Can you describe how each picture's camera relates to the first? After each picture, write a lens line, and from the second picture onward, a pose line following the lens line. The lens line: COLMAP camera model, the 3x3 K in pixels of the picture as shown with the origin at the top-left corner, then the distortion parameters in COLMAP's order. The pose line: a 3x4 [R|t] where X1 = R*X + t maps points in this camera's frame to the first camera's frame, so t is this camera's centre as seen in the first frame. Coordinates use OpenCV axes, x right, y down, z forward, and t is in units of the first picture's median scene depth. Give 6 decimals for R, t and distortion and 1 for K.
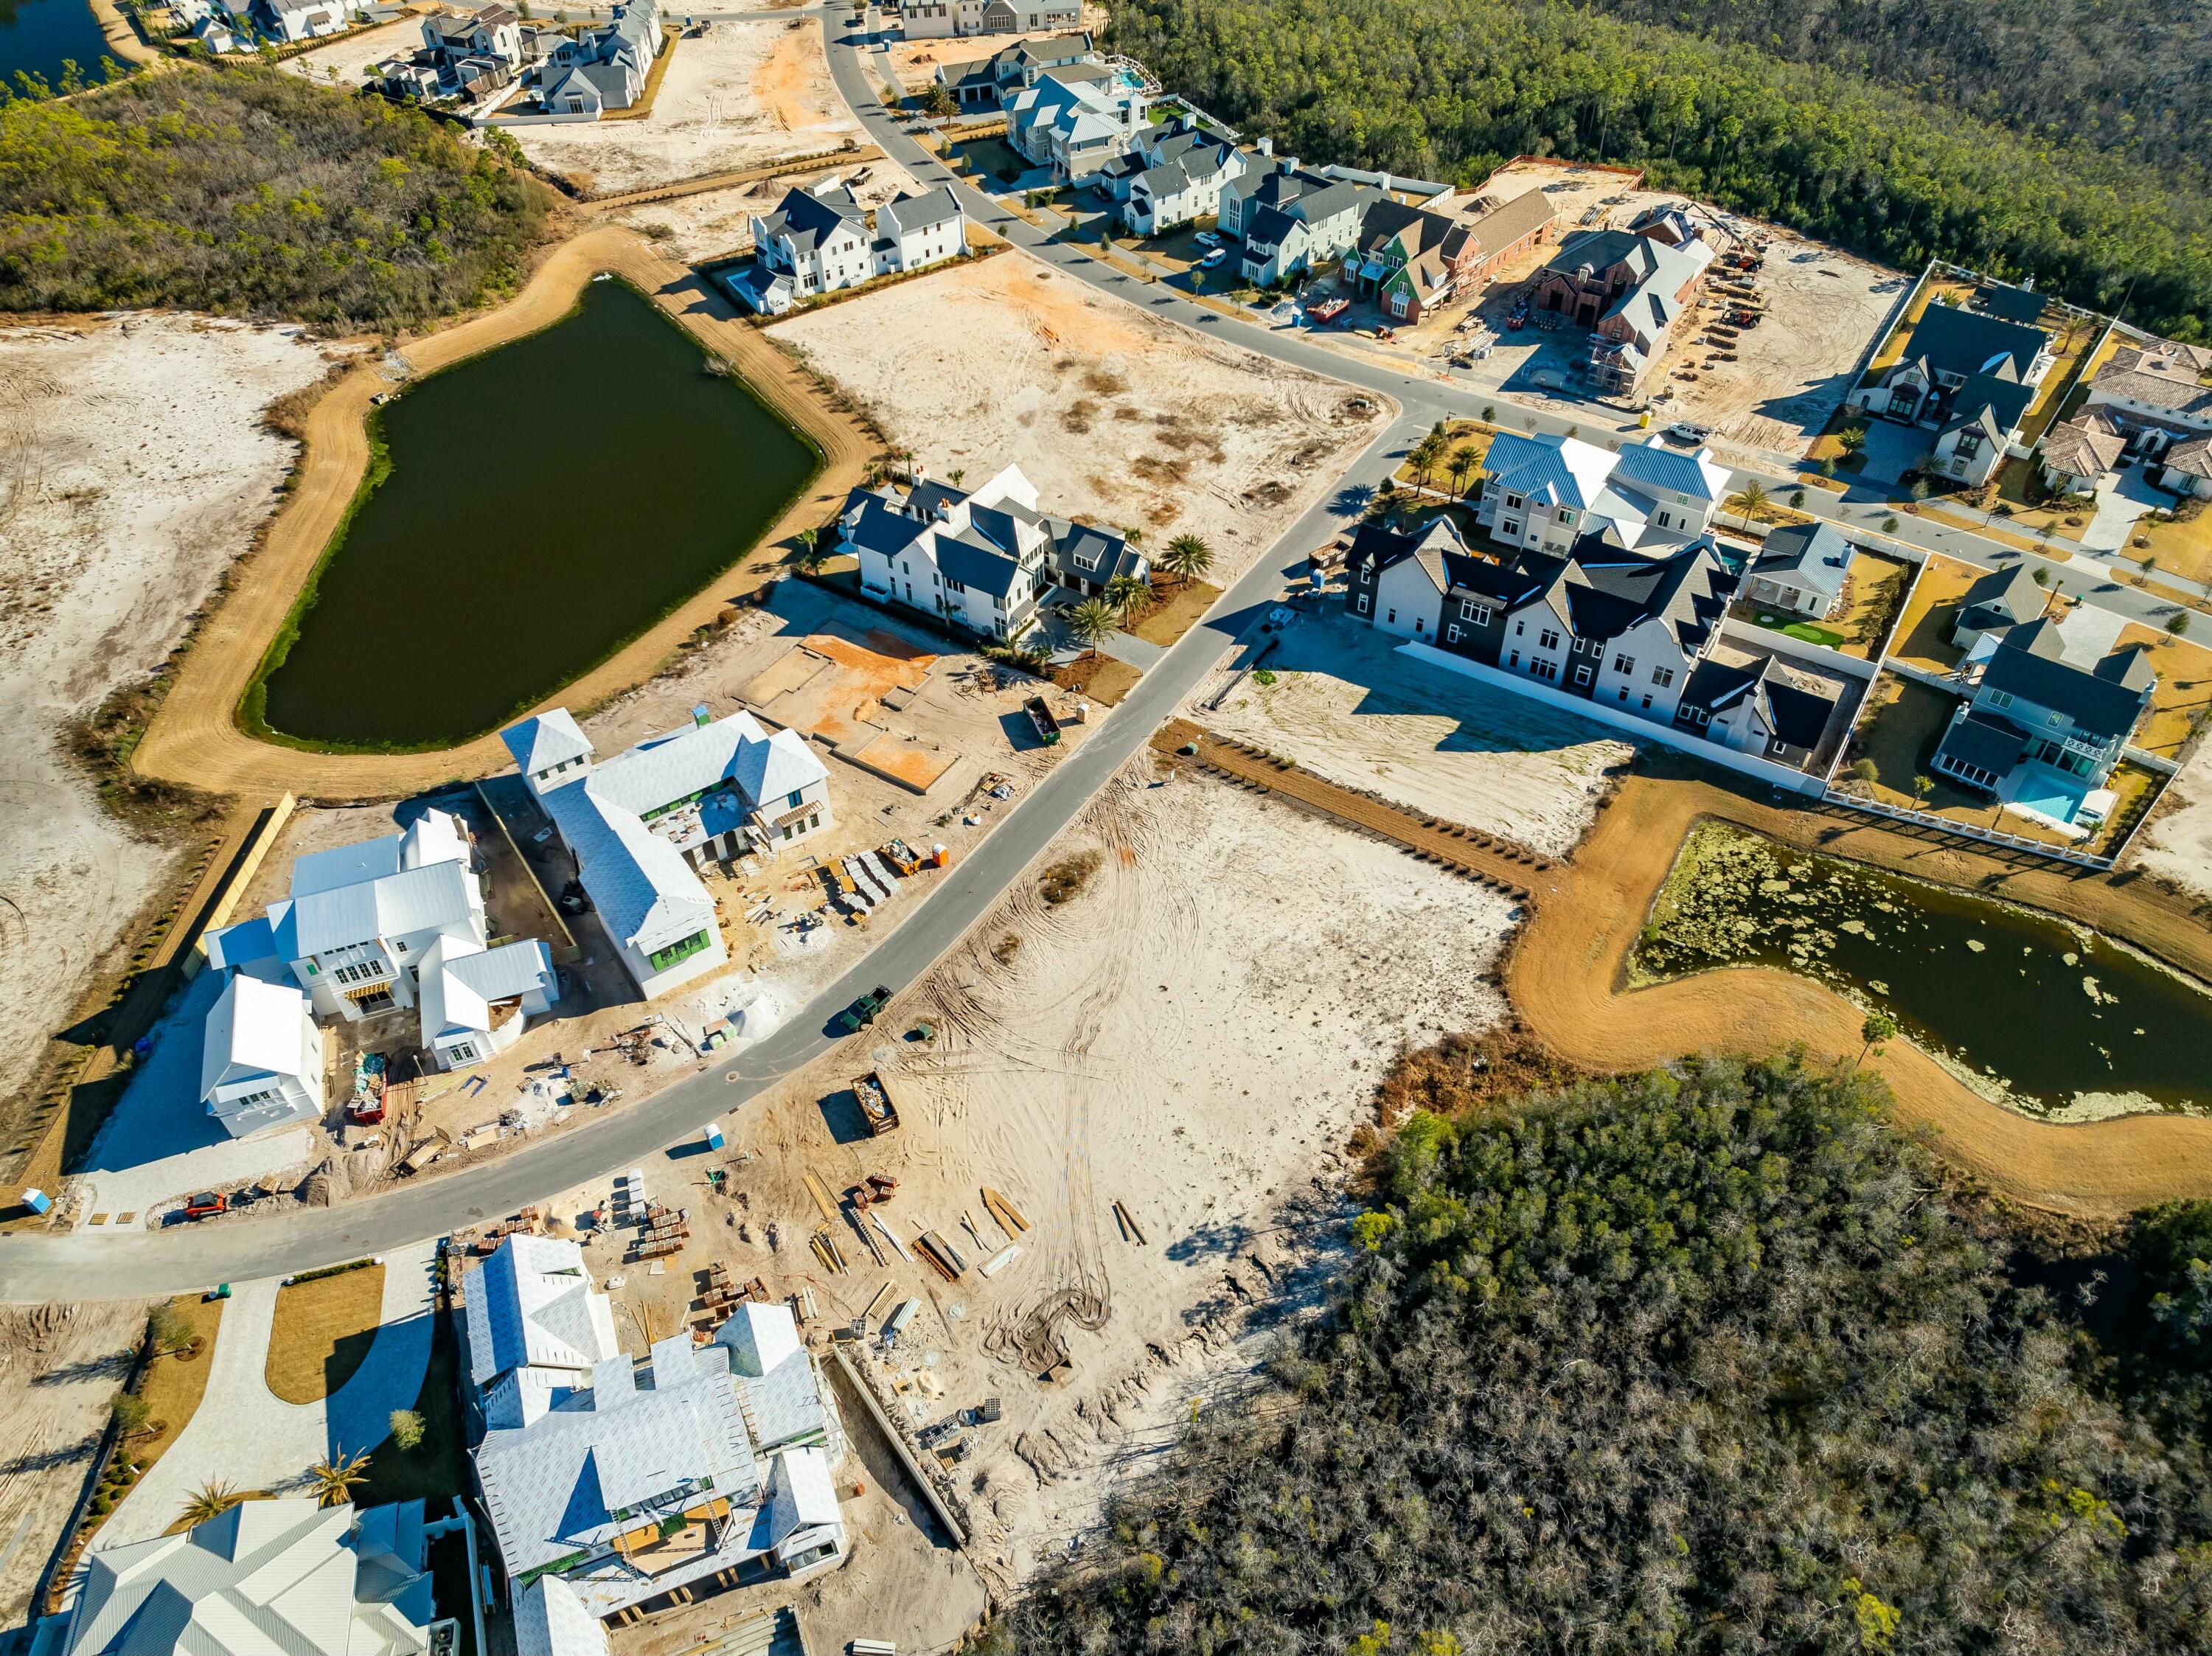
lens RADIAL K [[1538.3, 0, 1106.9], [0, 1538.3, 834.2], [0, 0, 1]] dist [-0.000234, -0.003581]
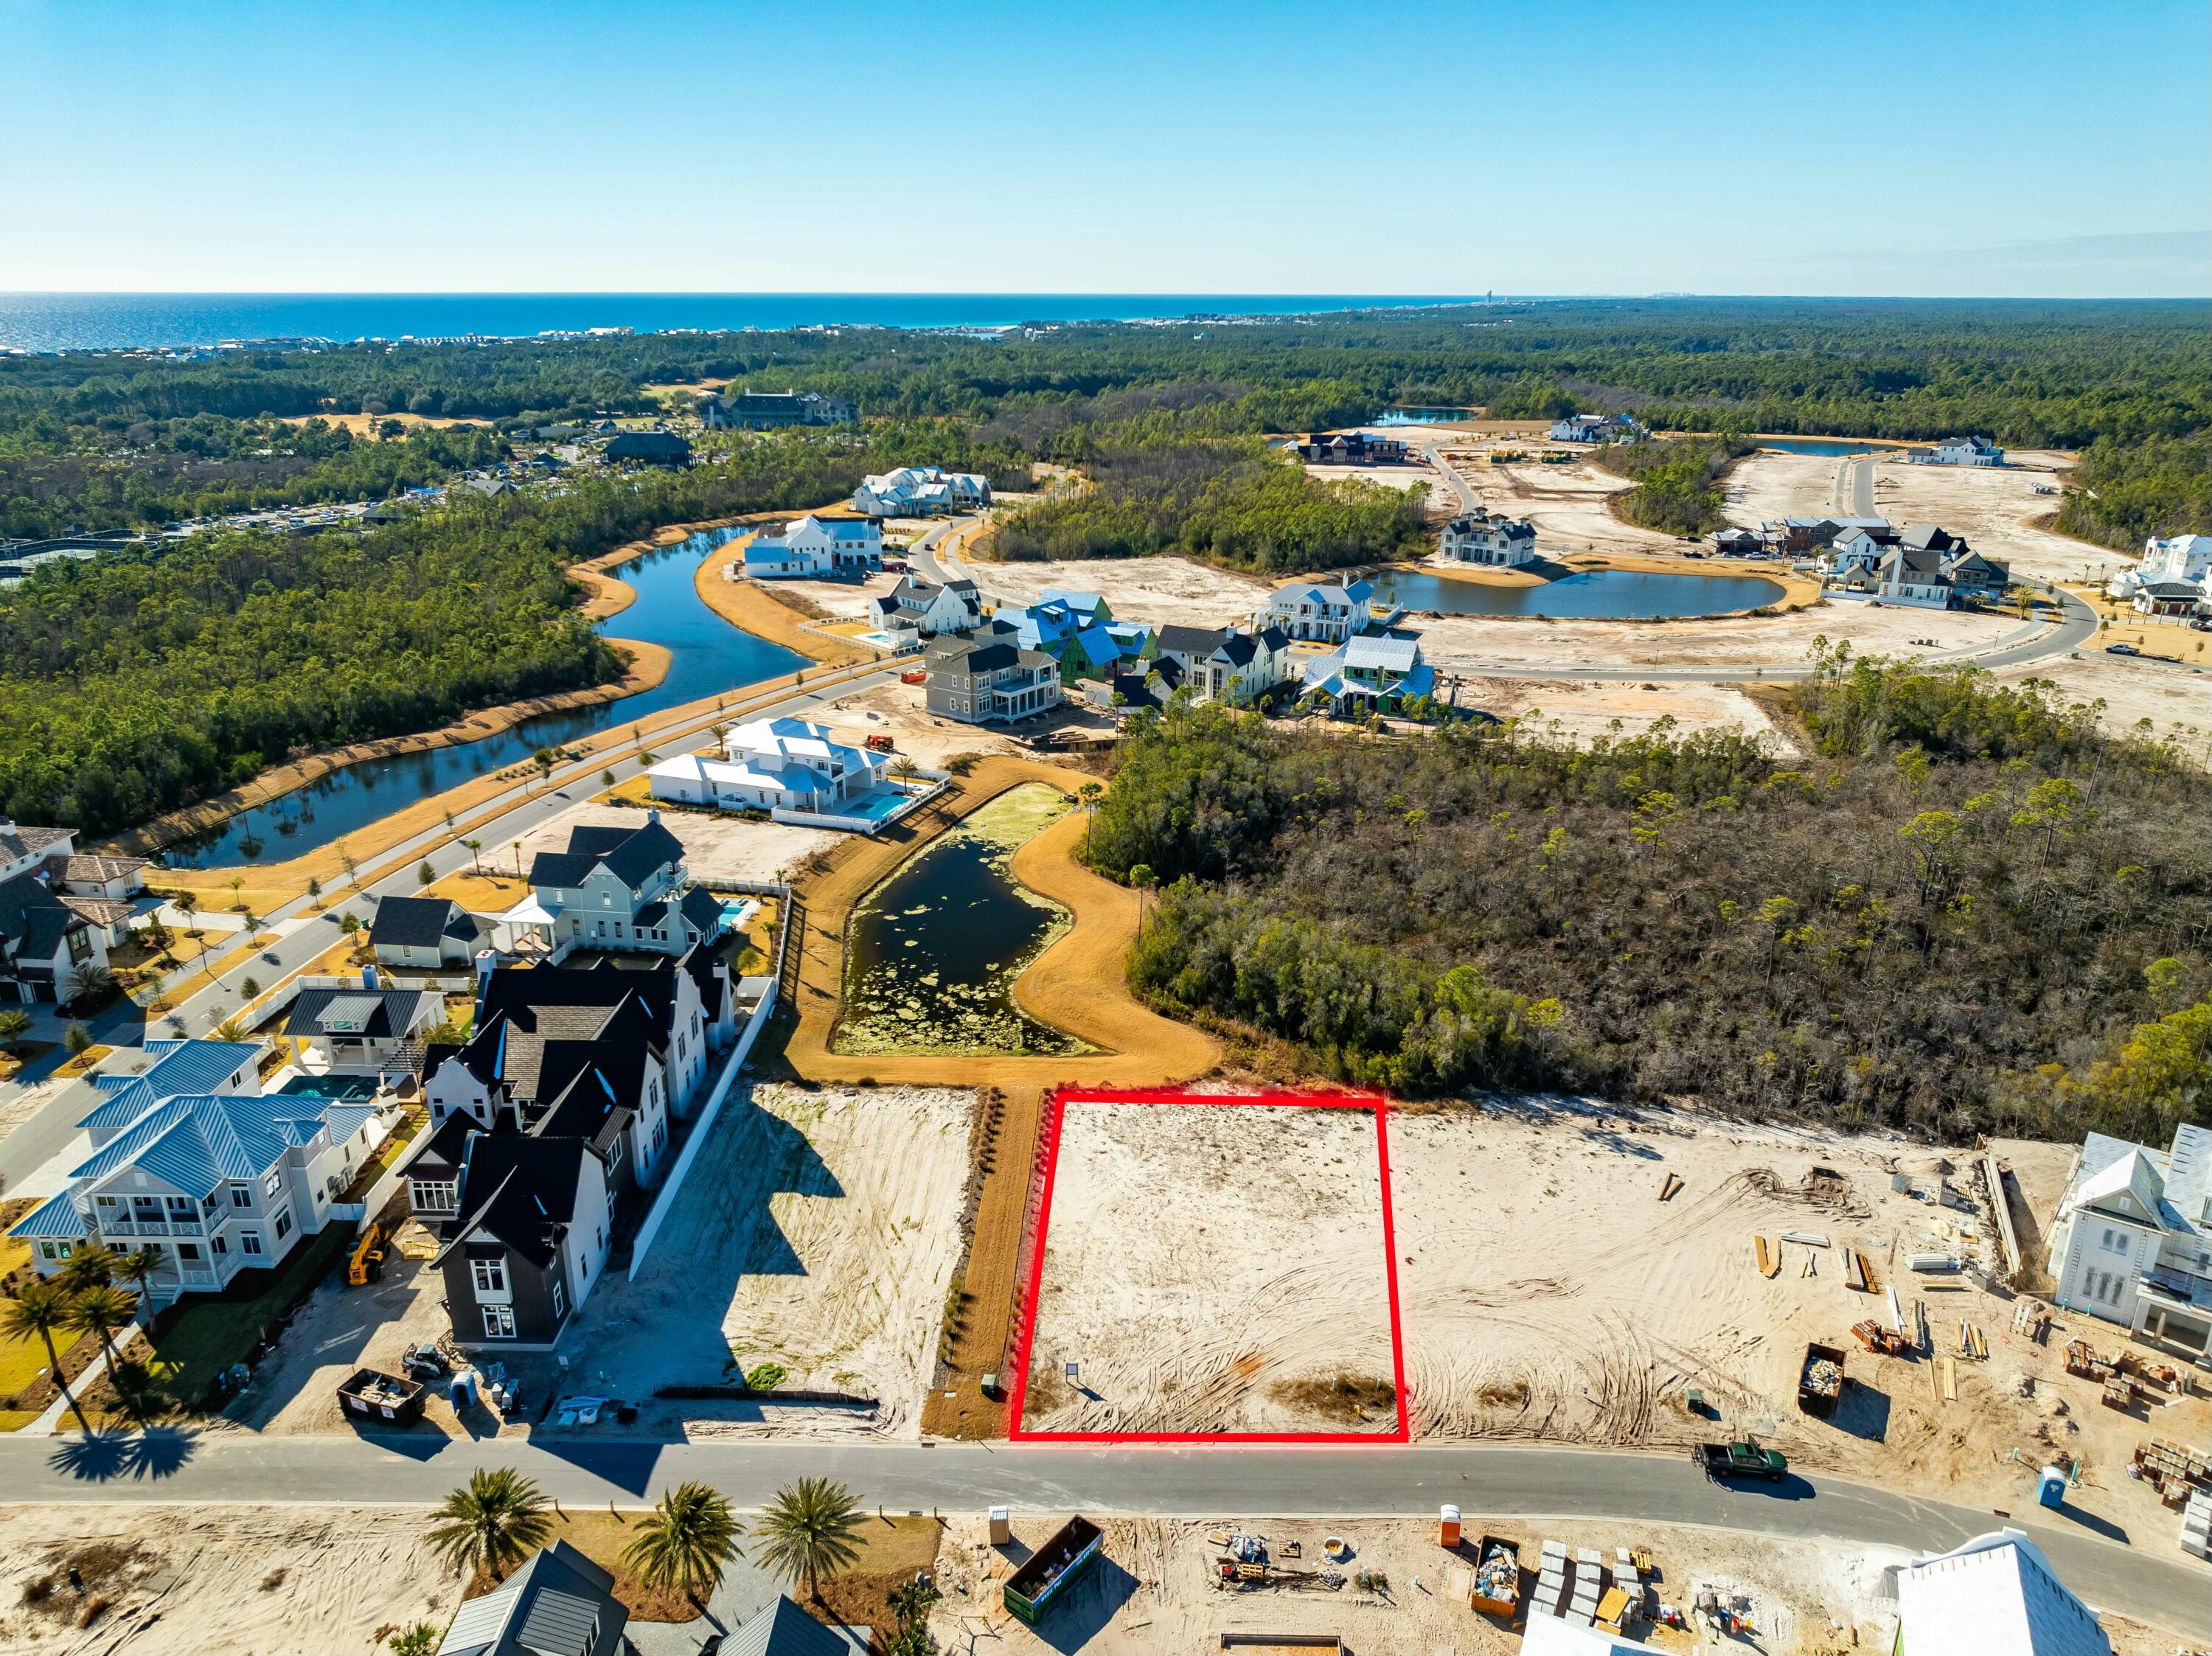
lens RADIAL K [[1542.9, 0, 1106.7], [0, 1542.9, 824.4], [0, 0, 1]] dist [0.000167, -0.003448]
pose [[-0.521424, -0.271258, 0.809034, -0.374383], [0.599192, 0.558643, 0.573486, -0.465072], [-0.607524, 0.783796, -0.128754, 0.798246]]
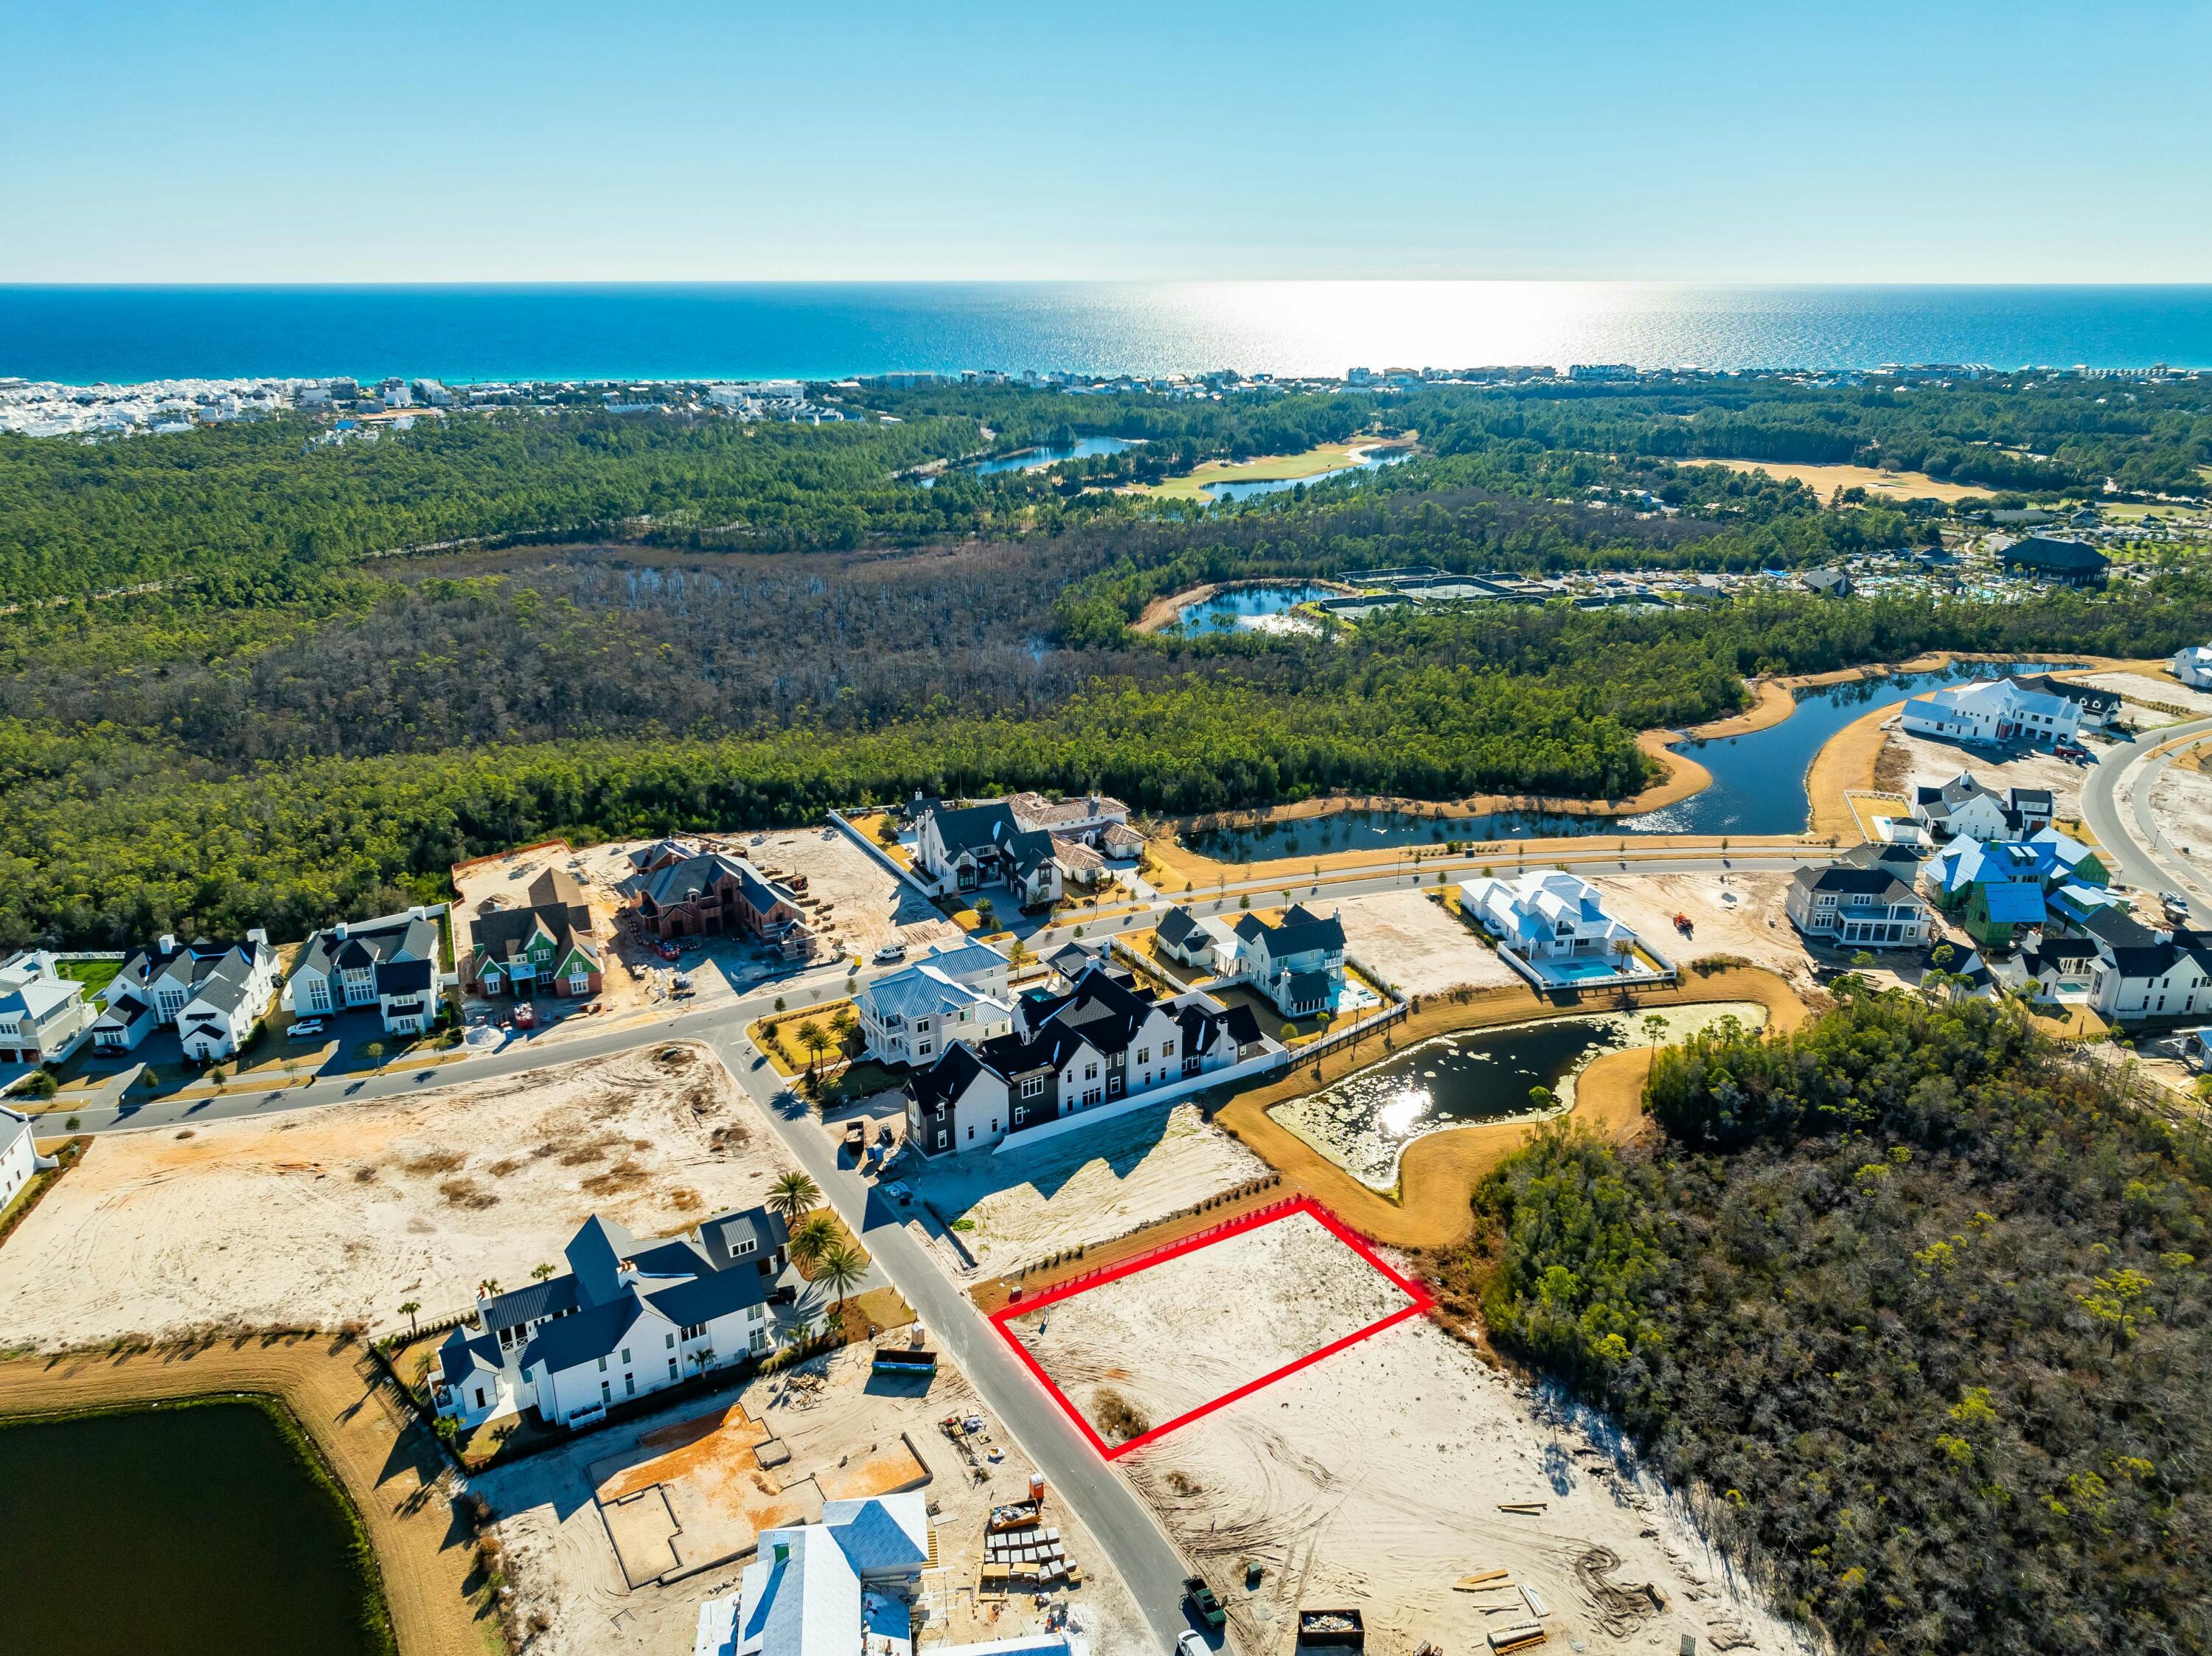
lens RADIAL K [[1545.2, 0, 1107.4], [0, 1545.2, 832.5], [0, 0, 1]] dist [0.016217, -0.040149]
pose [[0.443586, -0.294078, 0.846611, -0.654258], [0.623194, 0.780092, -0.055554, -0.185323], [-0.644096, 0.552246, 0.529305, 0.209850]]
